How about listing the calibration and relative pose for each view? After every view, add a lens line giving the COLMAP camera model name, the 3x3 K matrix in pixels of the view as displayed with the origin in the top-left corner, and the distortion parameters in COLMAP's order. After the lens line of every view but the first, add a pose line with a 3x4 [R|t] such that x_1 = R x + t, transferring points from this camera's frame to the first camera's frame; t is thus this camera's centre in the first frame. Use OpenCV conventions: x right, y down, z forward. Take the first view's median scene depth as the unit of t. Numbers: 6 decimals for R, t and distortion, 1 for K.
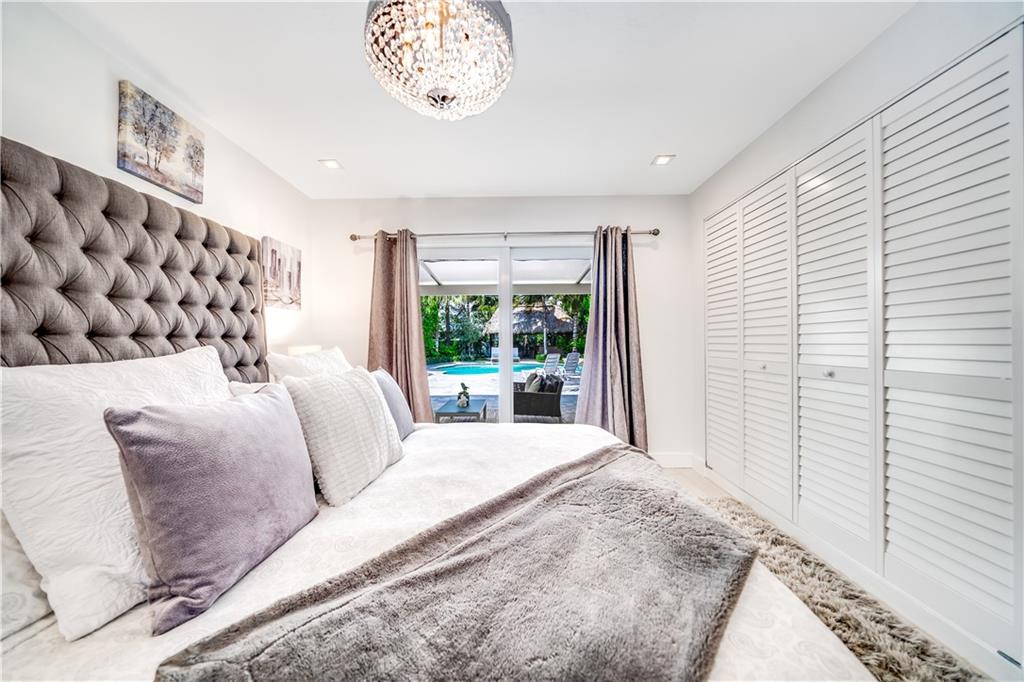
lens RADIAL K [[351.1, 0, 508.0], [0, 351.1, 341.0], [0, 0, 1]] dist [-0.005870, 0.000273]
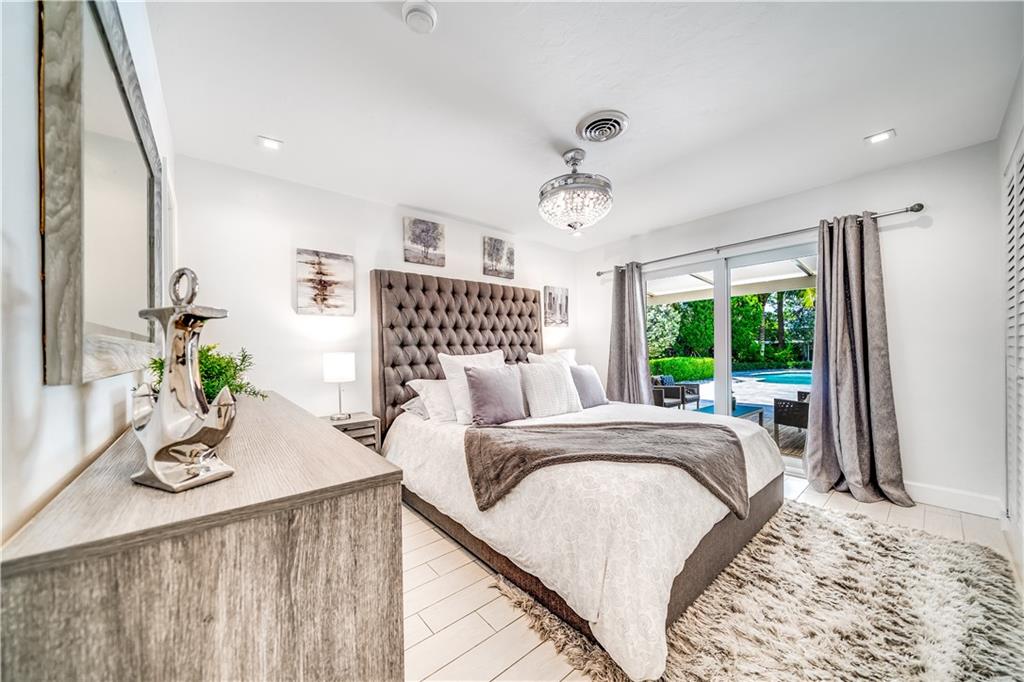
lens RADIAL K [[351.1, 0, 510.8], [0, 351.1, 346.8], [0, 0, 1]] dist [-0.005870, 0.000273]
pose [[0.658617, -0.004904, -0.752462, 0.646798], [0.009513, 0.999953, 0.001809, -0.004900], [0.752418, -0.008350, 0.658633, -0.354681]]
